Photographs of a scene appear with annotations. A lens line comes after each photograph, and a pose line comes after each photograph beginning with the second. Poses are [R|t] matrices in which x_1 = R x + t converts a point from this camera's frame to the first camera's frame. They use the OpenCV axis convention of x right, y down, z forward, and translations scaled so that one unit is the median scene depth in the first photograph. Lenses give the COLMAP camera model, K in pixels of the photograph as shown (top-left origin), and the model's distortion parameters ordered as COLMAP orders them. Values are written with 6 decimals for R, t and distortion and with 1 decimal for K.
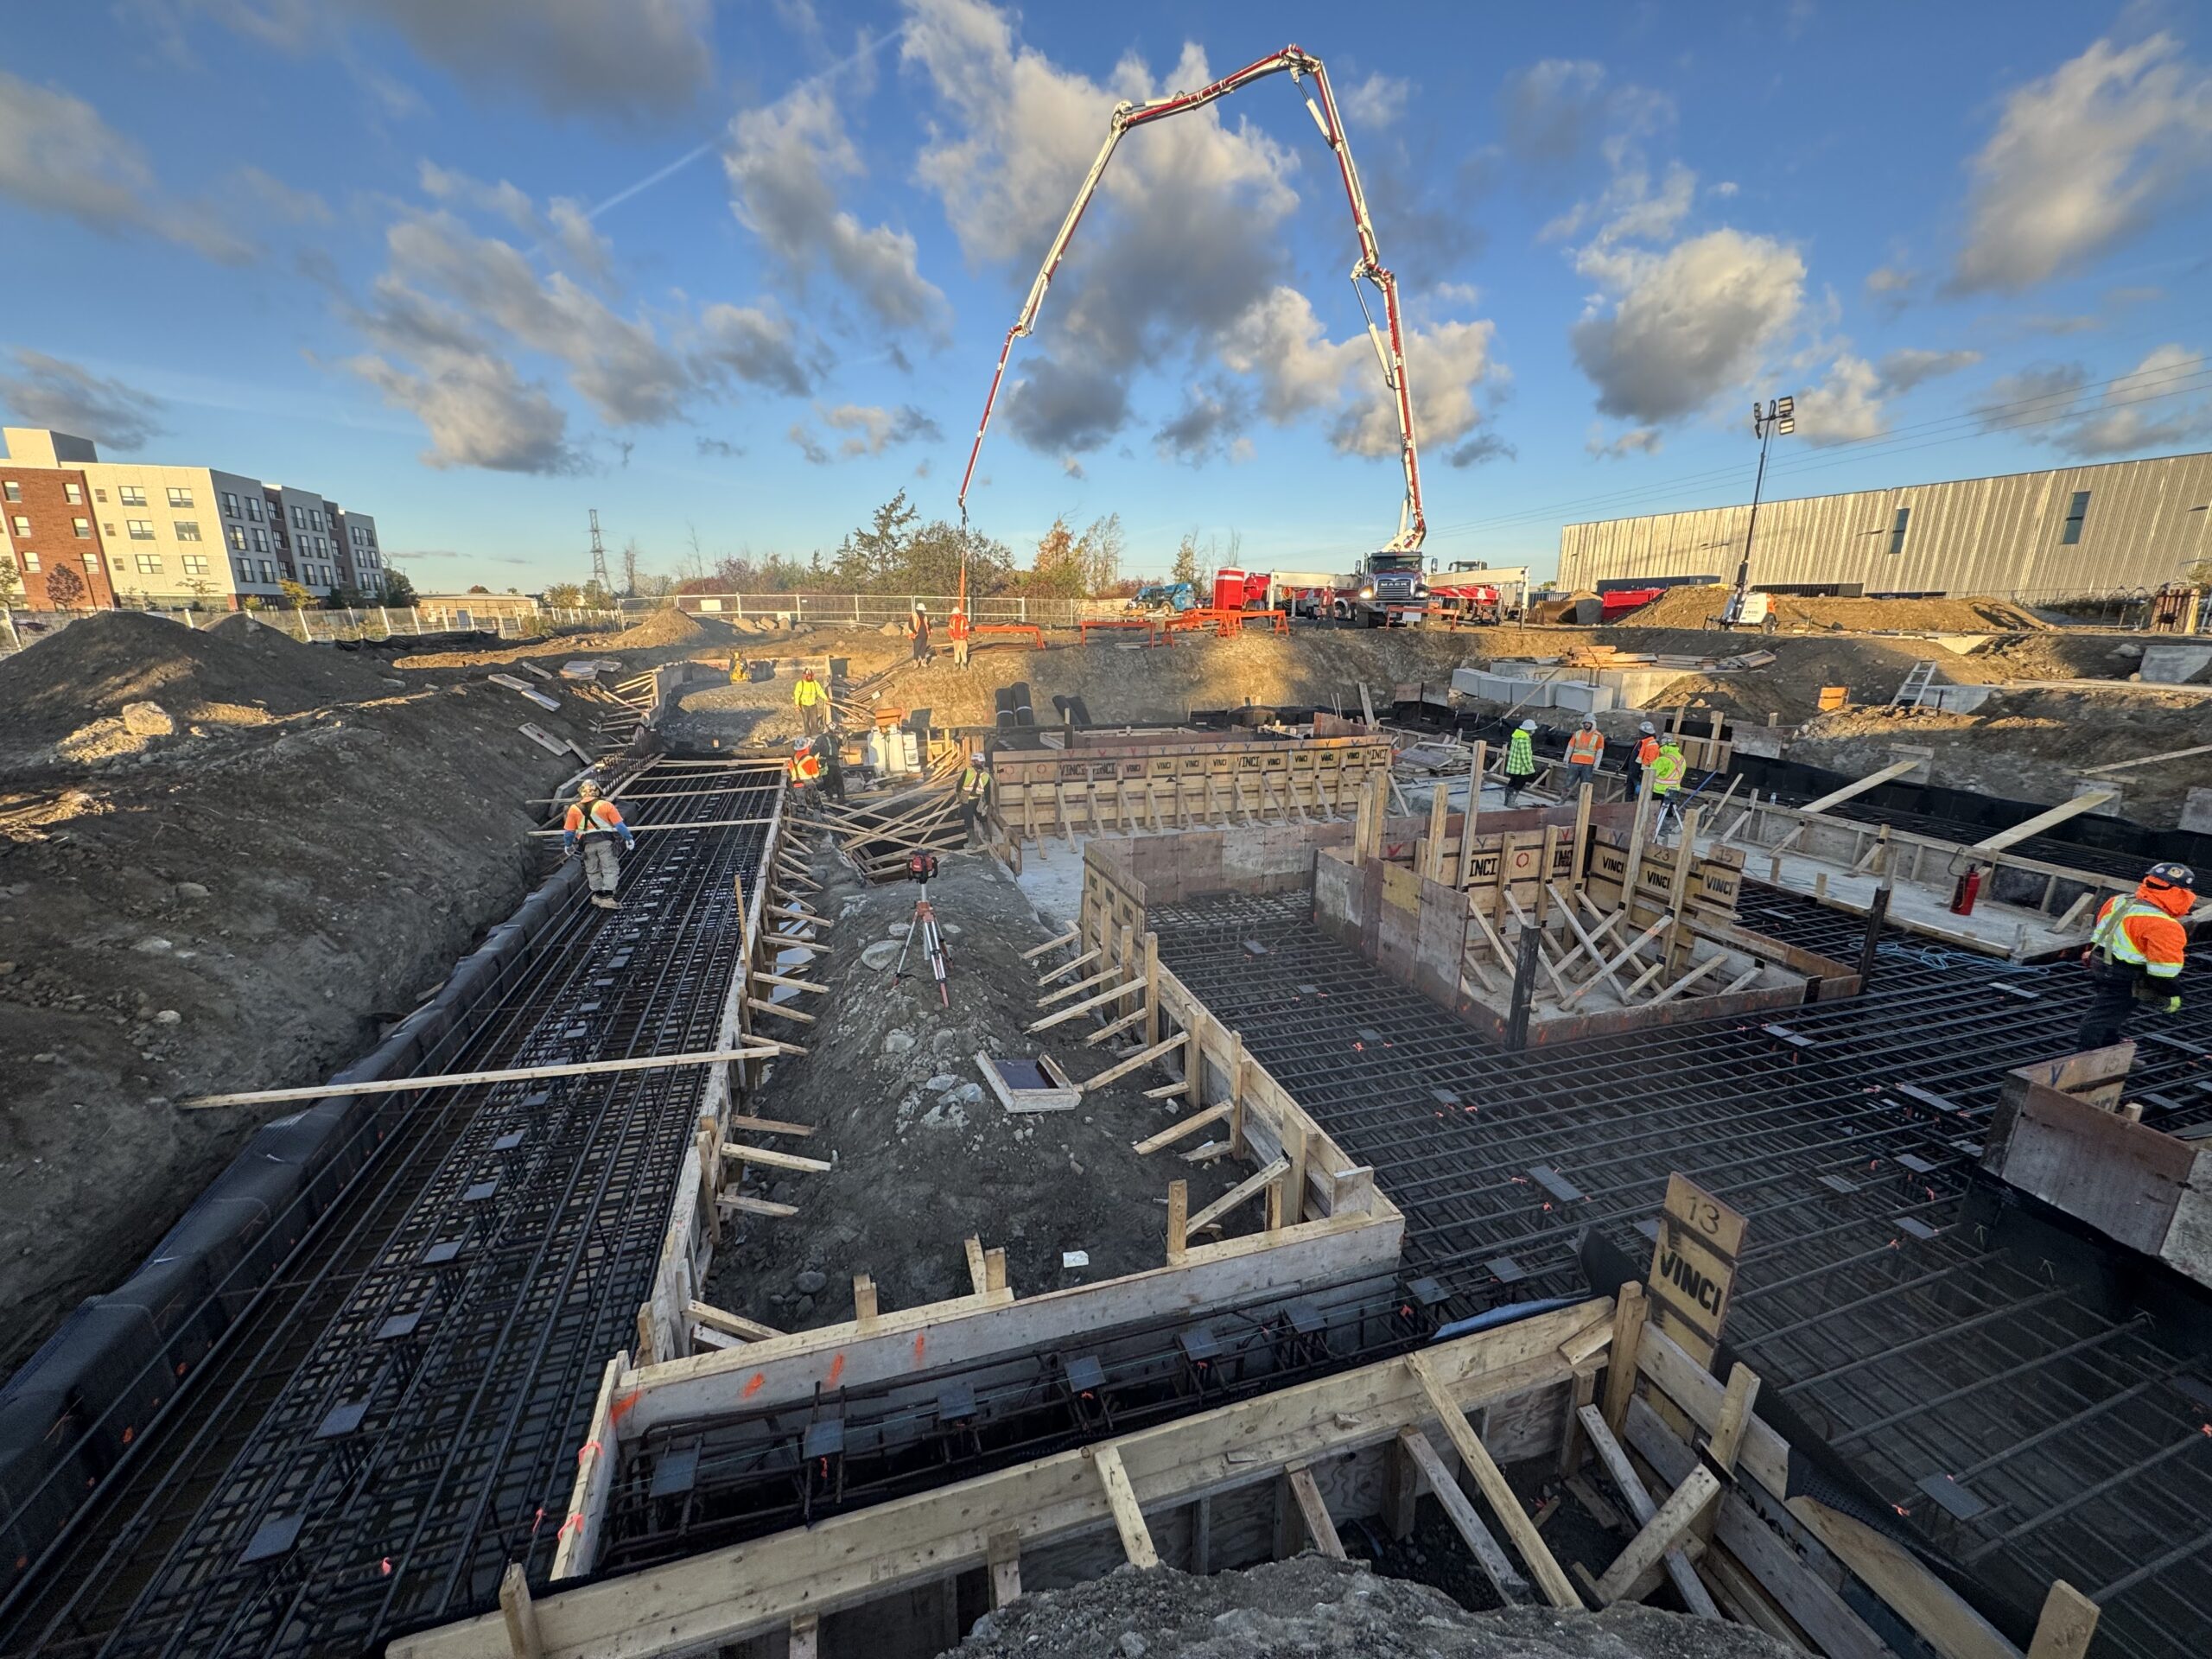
lens RADIAL K [[883.7, 0, 1104.9], [0, 883.7, 829.2], [0, 0, 1]] dist [-0.001147, 0.000061]
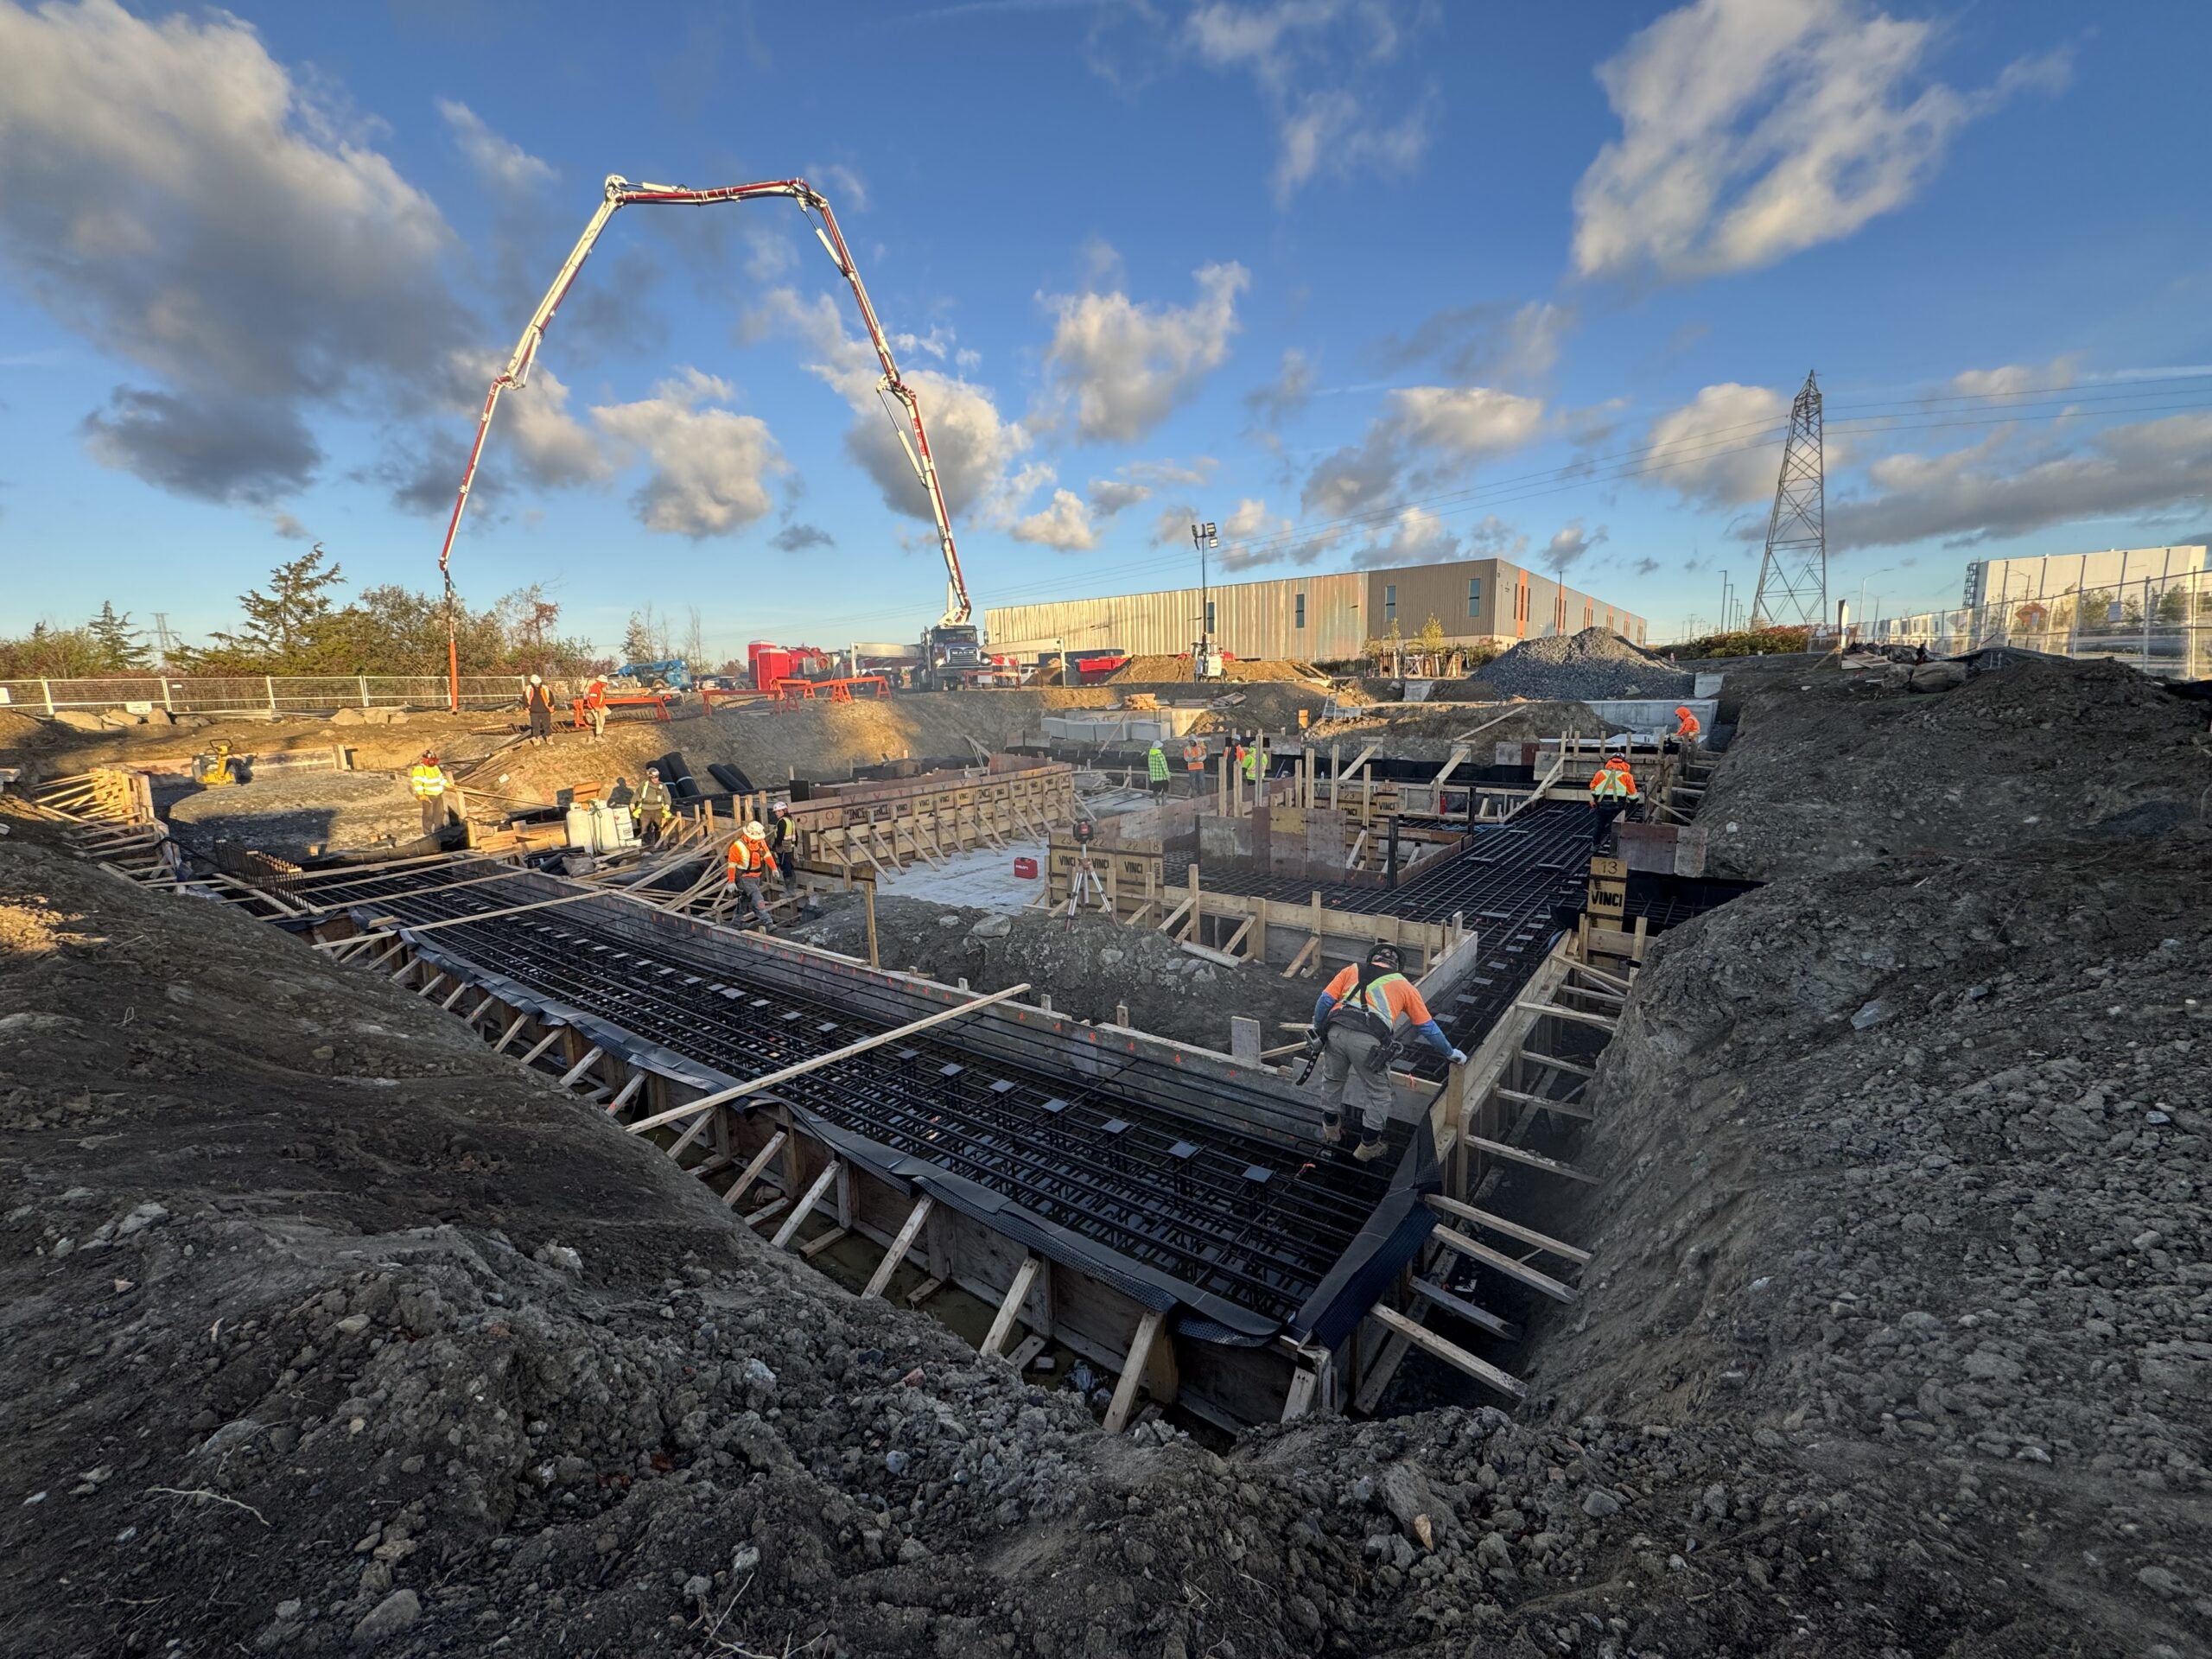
lens RADIAL K [[883.7, 0, 1107.2], [0, 883.7, 830.2], [0, 0, 1]] dist [-0.001147, 0.000061]
pose [[0.809188, -0.123065, 0.574517, -0.260772], [0.171031, 0.984811, -0.029940, 0.023882], [-0.562106, 0.122487, 0.817945, -0.033099]]
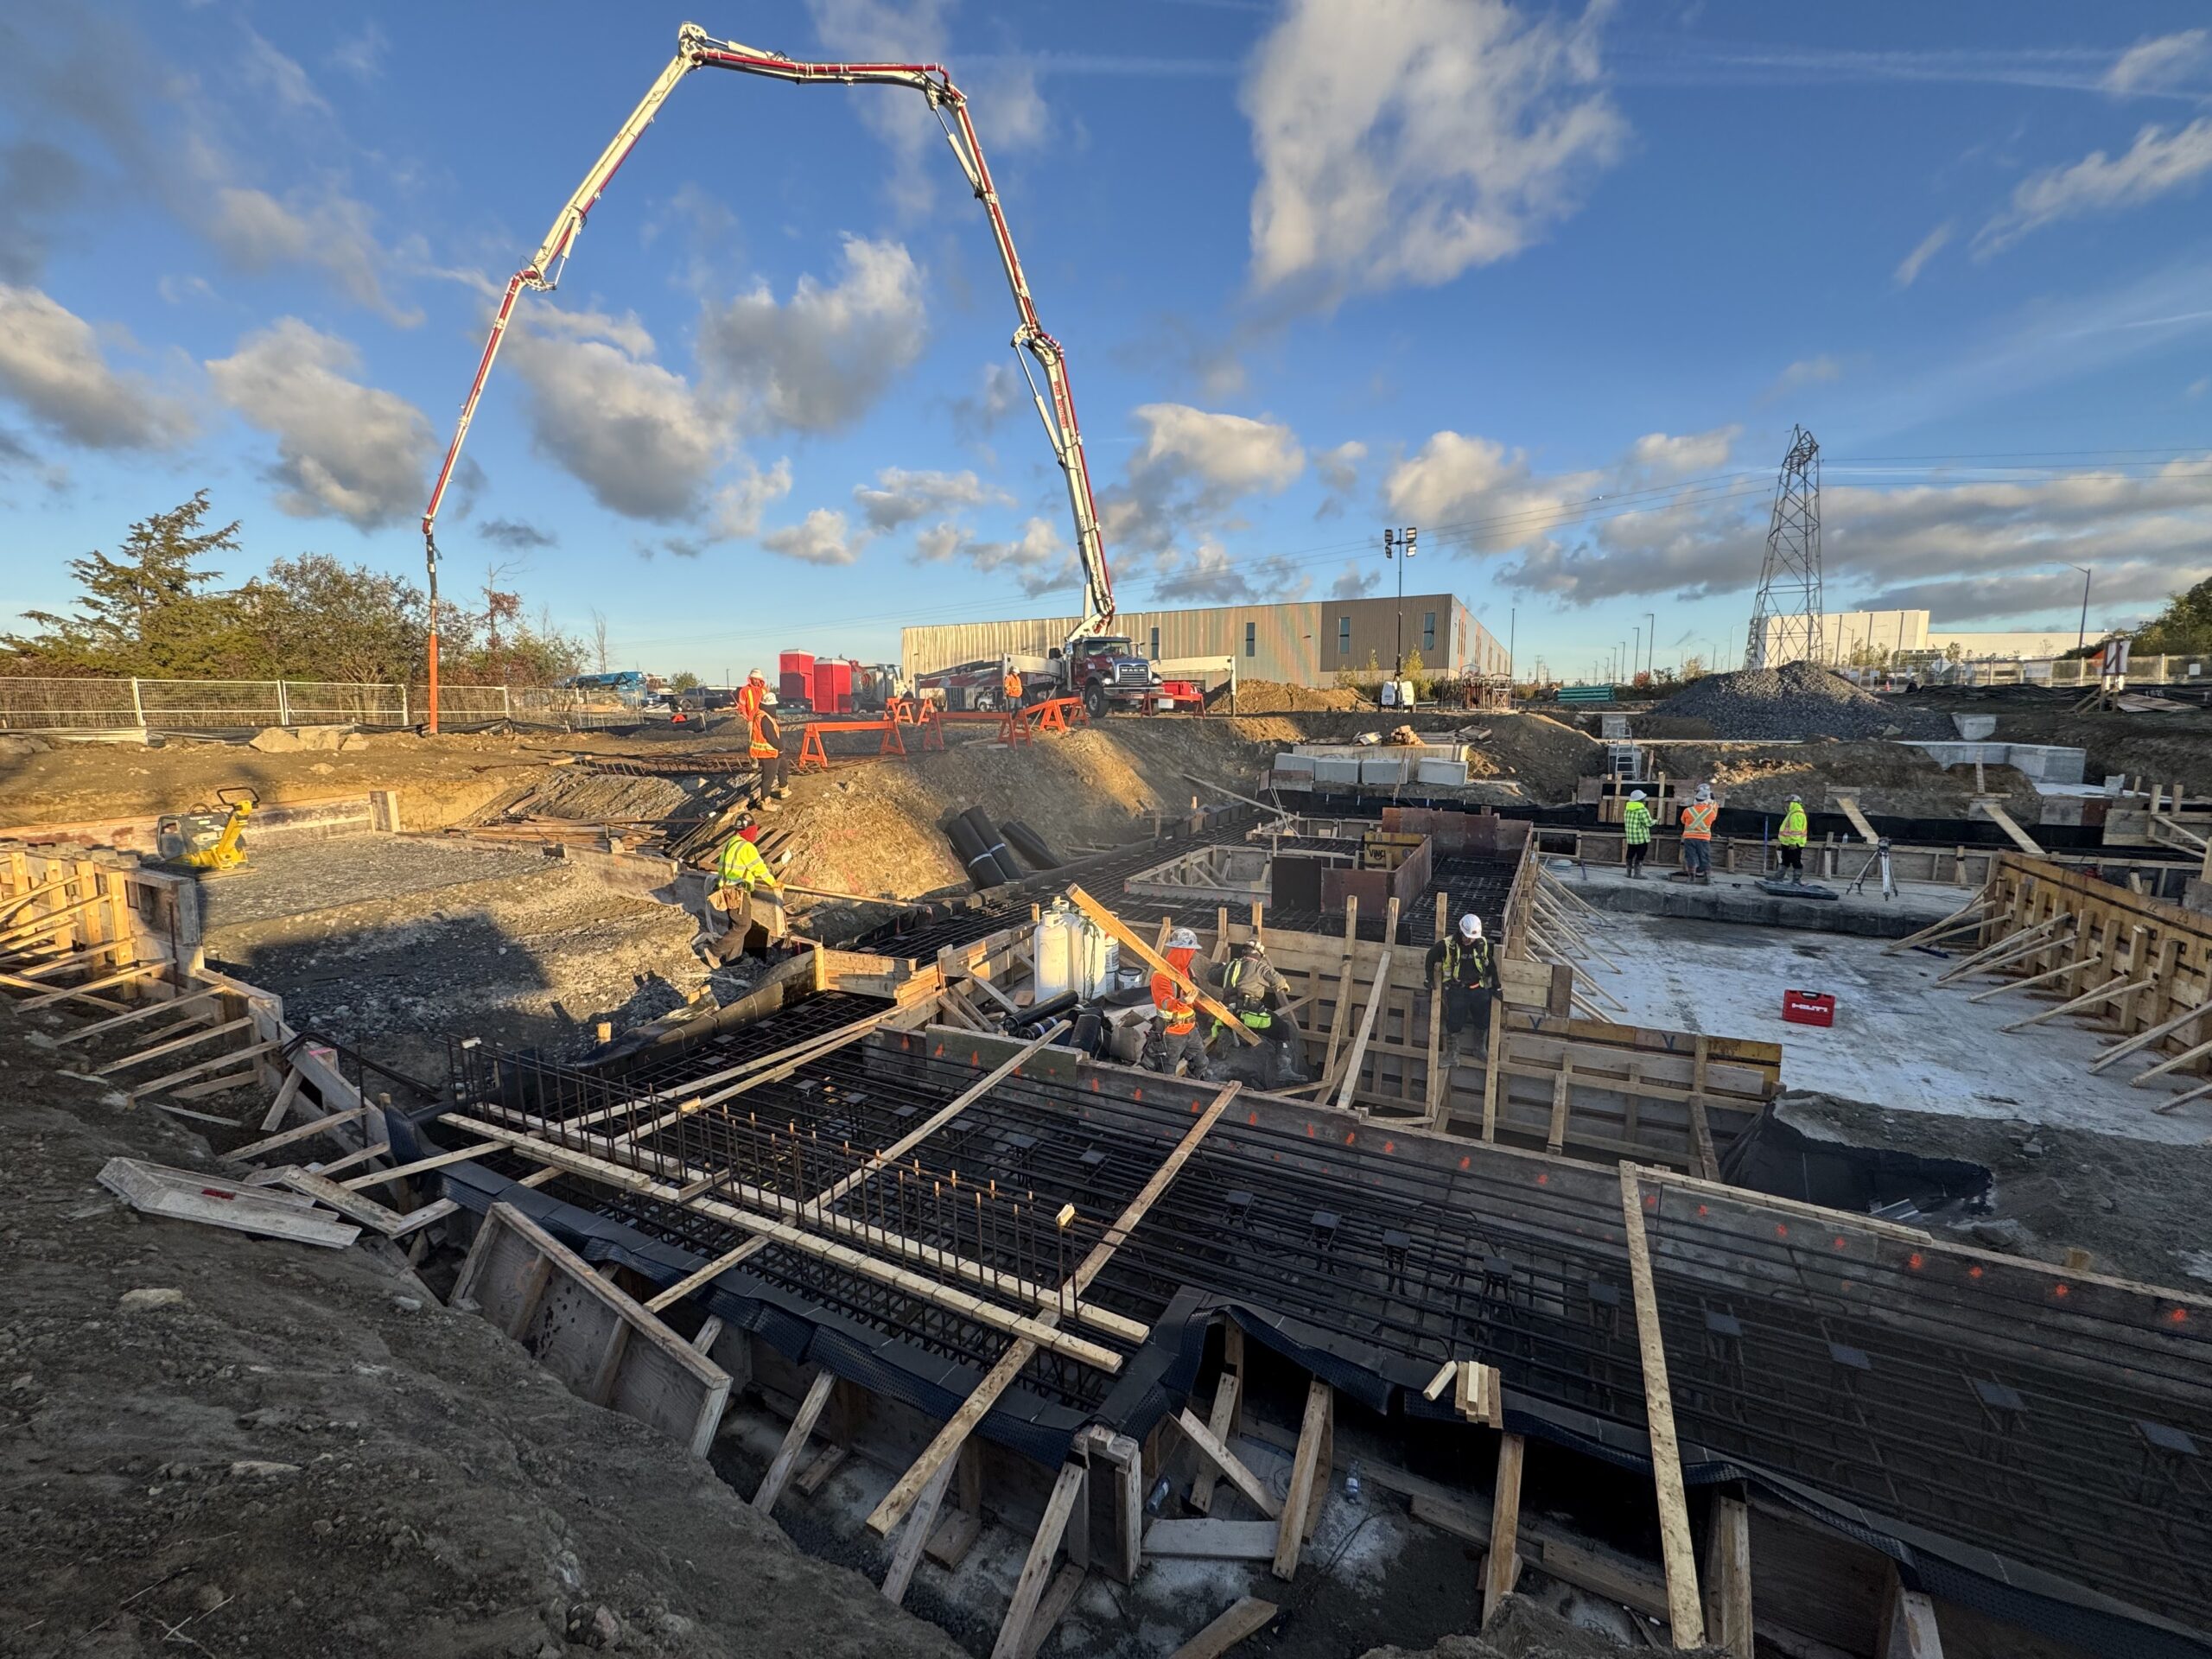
lens RADIAL K [[883.7, 0, 1105.3], [0, 883.7, 827.3], [0, 0, 1]] dist [-0.001147, 0.000061]
pose [[0.703019, -0.106473, 0.703155, -0.445622], [0.181822, 0.982779, -0.032973, -0.107199], [-0.687535, 0.151029, 0.710272, 0.462984]]
